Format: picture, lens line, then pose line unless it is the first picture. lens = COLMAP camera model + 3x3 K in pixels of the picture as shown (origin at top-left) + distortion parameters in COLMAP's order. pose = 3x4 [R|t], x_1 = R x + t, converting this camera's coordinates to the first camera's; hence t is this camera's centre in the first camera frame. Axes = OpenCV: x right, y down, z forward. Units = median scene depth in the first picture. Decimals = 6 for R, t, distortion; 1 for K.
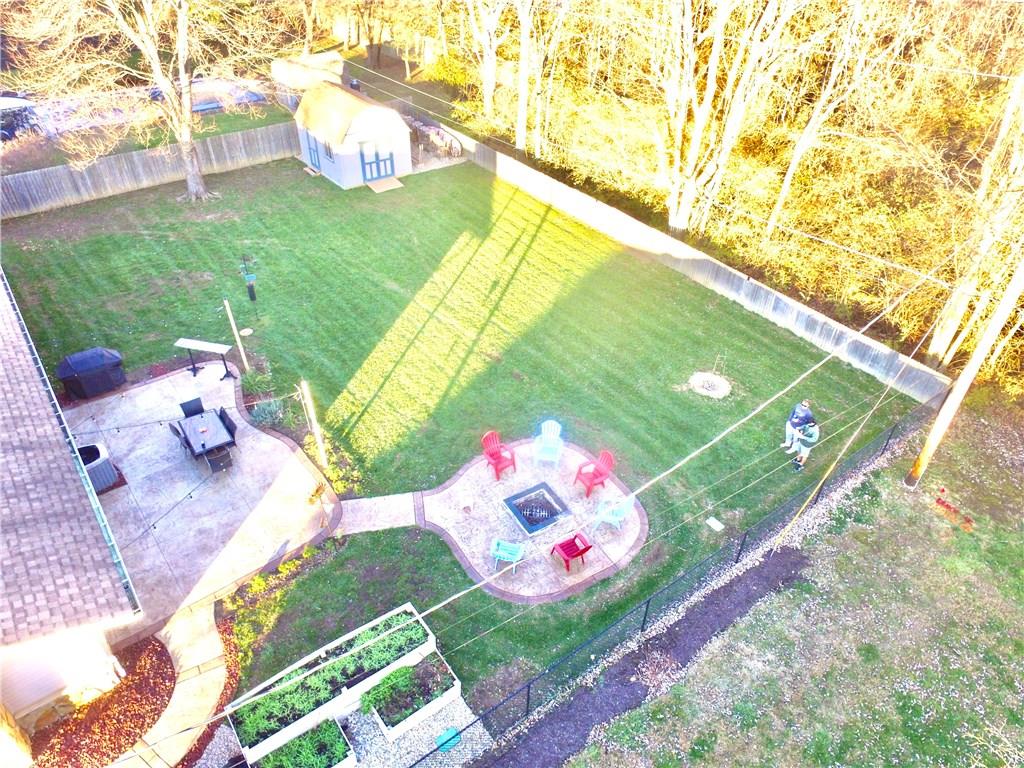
lens RADIAL K [[686.8, 0, 512.0], [0, 686.8, 384.0], [0, 0, 1]] dist [0.004717, 0.000739]
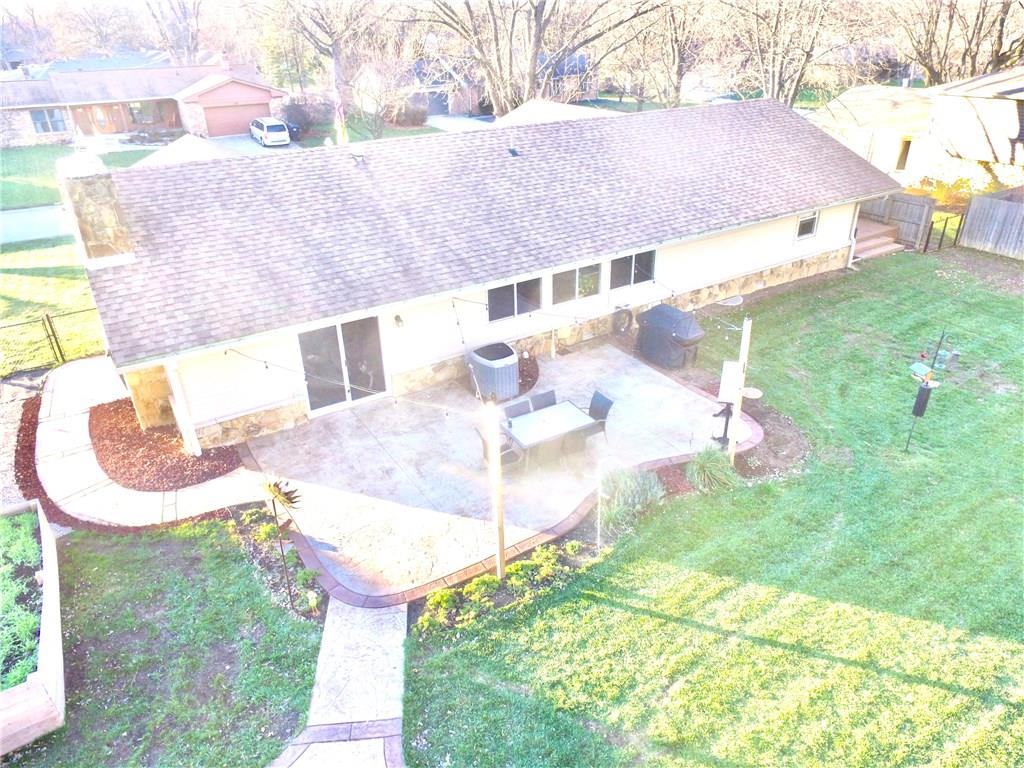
lens RADIAL K [[686.8, 0, 512.0], [0, 686.8, 384.0], [0, 0, 1]] dist [0.004717, 0.000739]
pose [[-0.076994, 0.467037, -0.880879, 0.161230], [-0.602184, 0.682369, 0.414423, -0.243461], [0.794636, 0.562360, 0.228704, 0.859554]]
